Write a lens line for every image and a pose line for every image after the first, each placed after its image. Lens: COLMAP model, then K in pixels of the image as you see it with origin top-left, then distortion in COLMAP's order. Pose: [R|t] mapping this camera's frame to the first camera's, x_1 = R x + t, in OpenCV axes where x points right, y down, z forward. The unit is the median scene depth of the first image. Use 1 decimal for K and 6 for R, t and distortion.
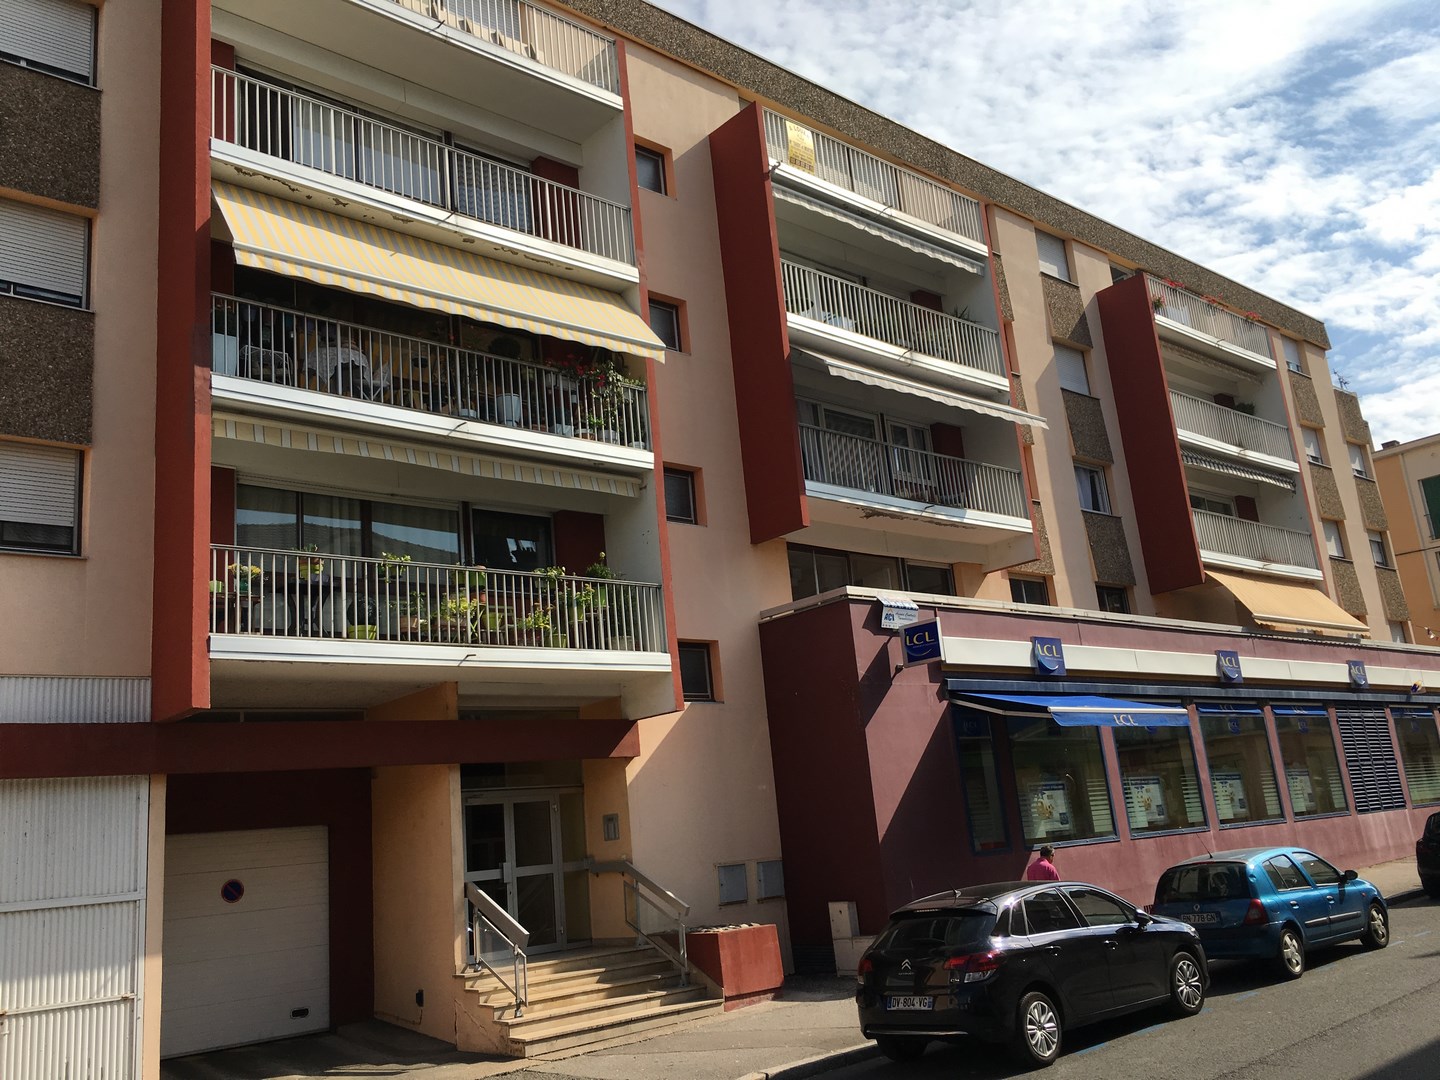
lens RADIAL K [[1216.9, 0, 720.0], [0, 1216.9, 540.0], [0, 0, 1]] dist [0.114173, 0.001342]
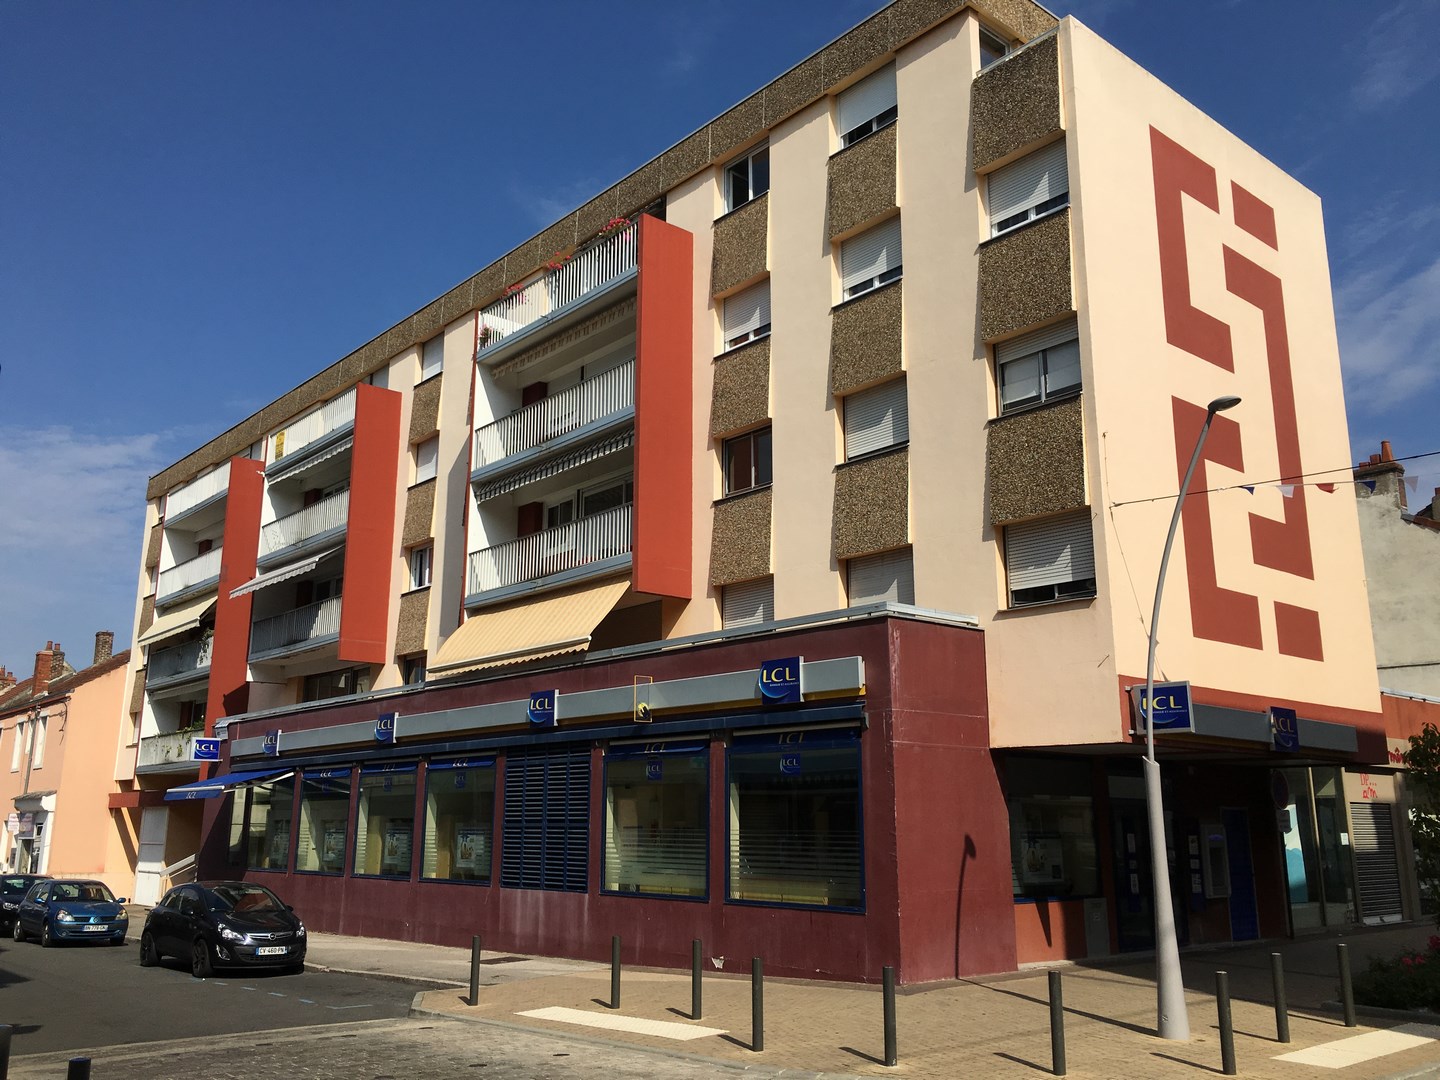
lens RADIAL K [[1216.9, 0, 720.0], [0, 1216.9, 540.0], [0, 0, 1]] dist [0.114173, 0.001342]
pose [[0.011225, -0.132431, -0.991129, 1.319615], [0.241711, 0.962156, -0.125822, 0.127877], [0.970283, -0.238155, 0.042810, 1.128072]]
